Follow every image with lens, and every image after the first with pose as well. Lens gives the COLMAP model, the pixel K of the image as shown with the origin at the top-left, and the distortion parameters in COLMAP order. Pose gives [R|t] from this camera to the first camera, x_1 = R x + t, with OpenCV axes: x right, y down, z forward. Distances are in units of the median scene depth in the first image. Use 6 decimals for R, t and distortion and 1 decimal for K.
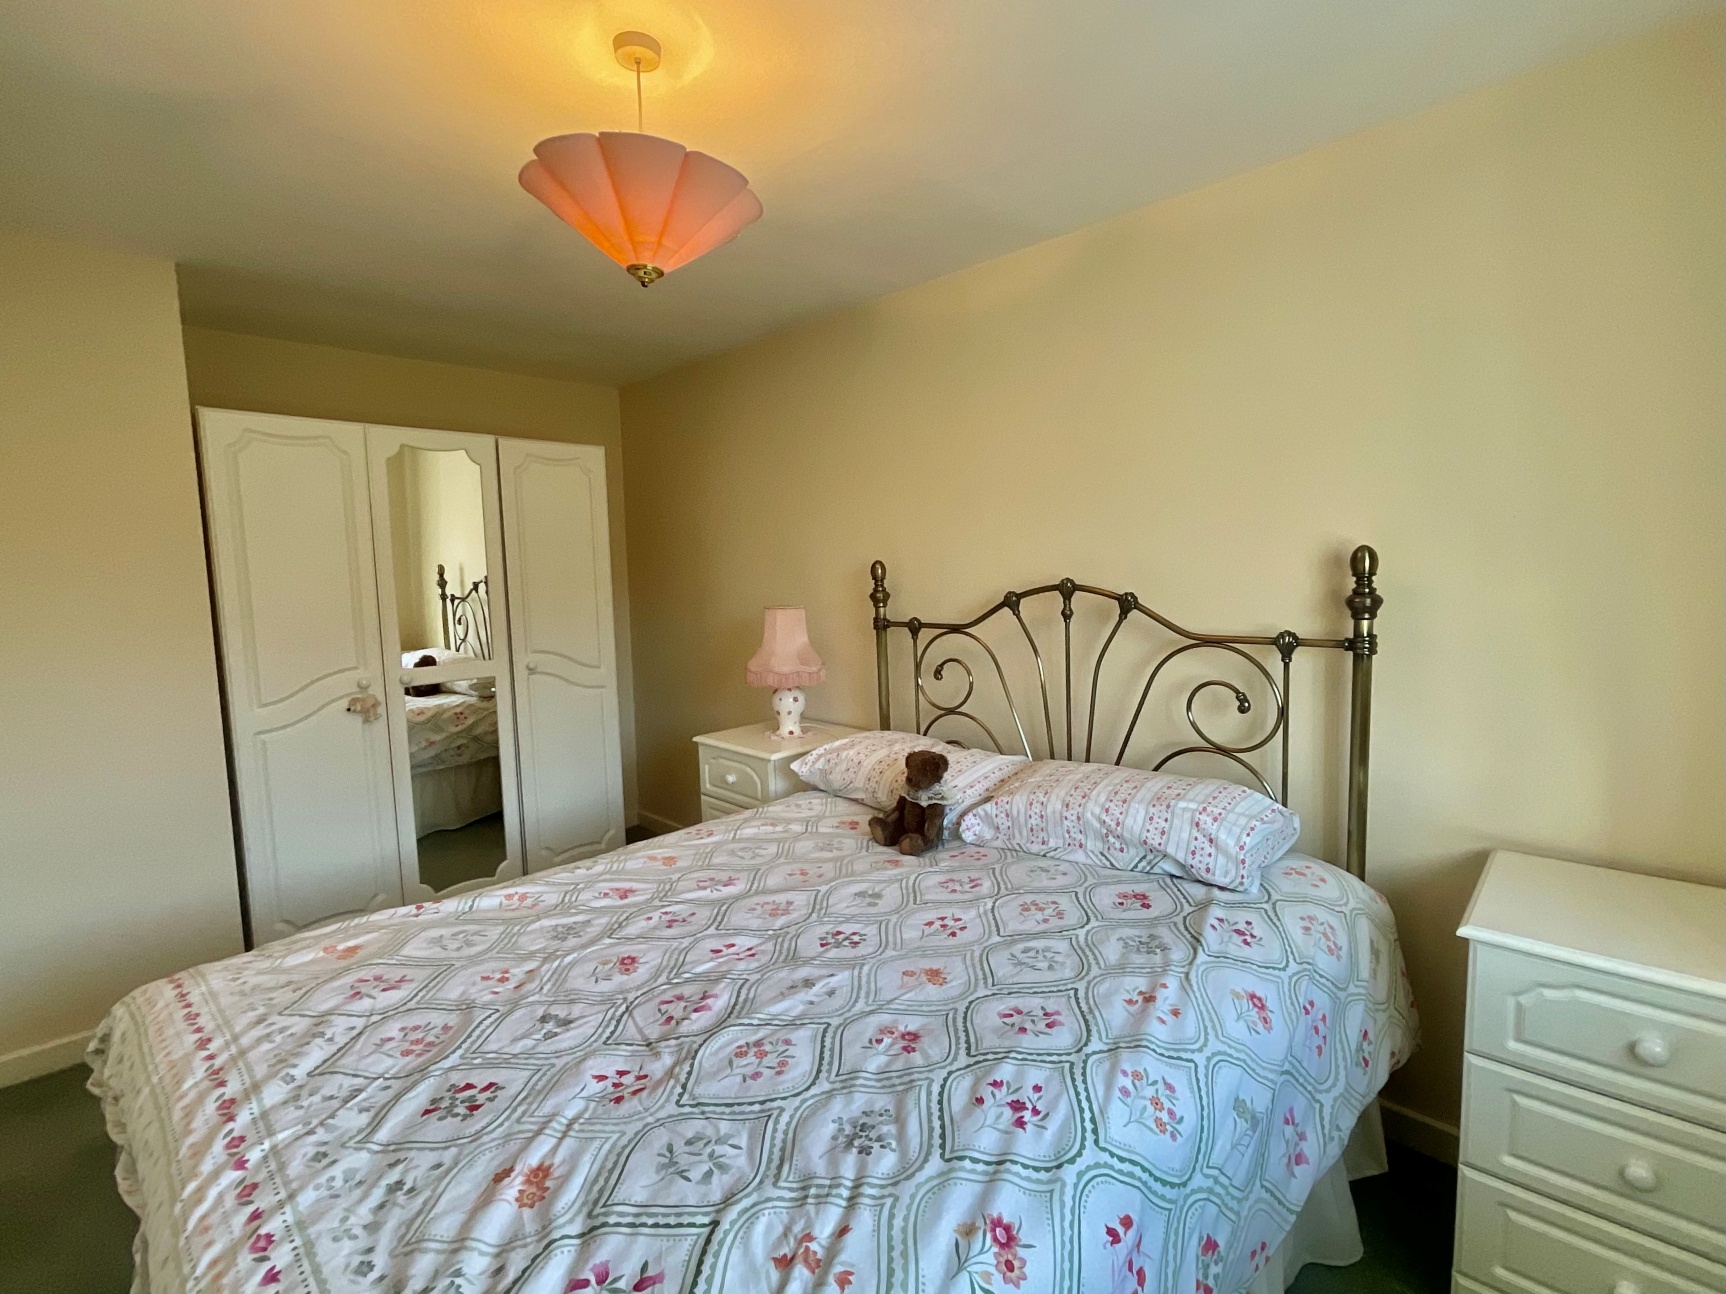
lens RADIAL K [[704.5, 0, 870.2], [0, 704.5, 648.1], [0, 0, 1]] dist [-0.017956, 0.007343]
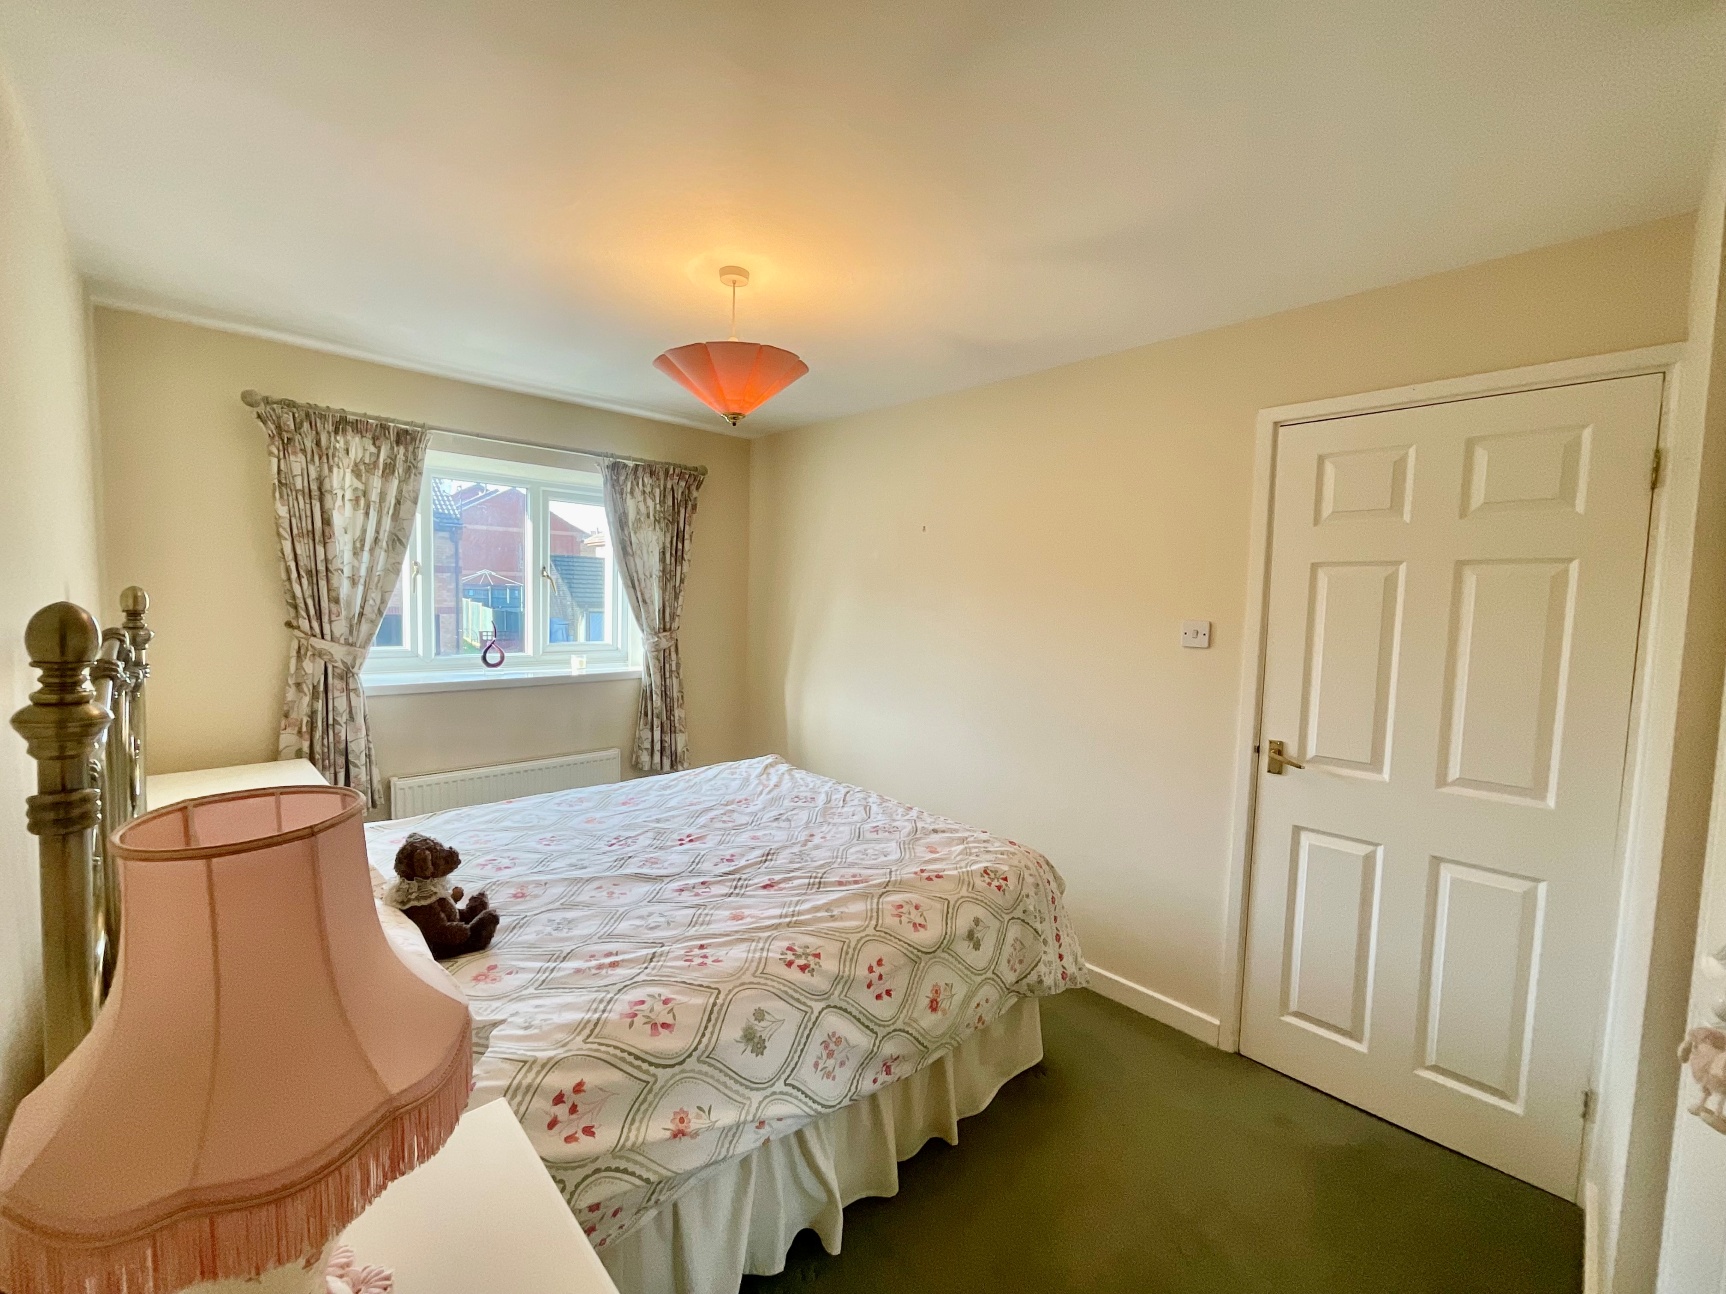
lens RADIAL K [[704.5, 0, 870.2], [0, 704.5, 648.1], [0, 0, 1]] dist [-0.017956, 0.007343]
pose [[-0.998594, -0.012419, 0.051526, -0.742970], [-0.002677, 0.982737, 0.184990, -0.333223], [-0.052934, 0.184592, -0.981389, 2.707138]]
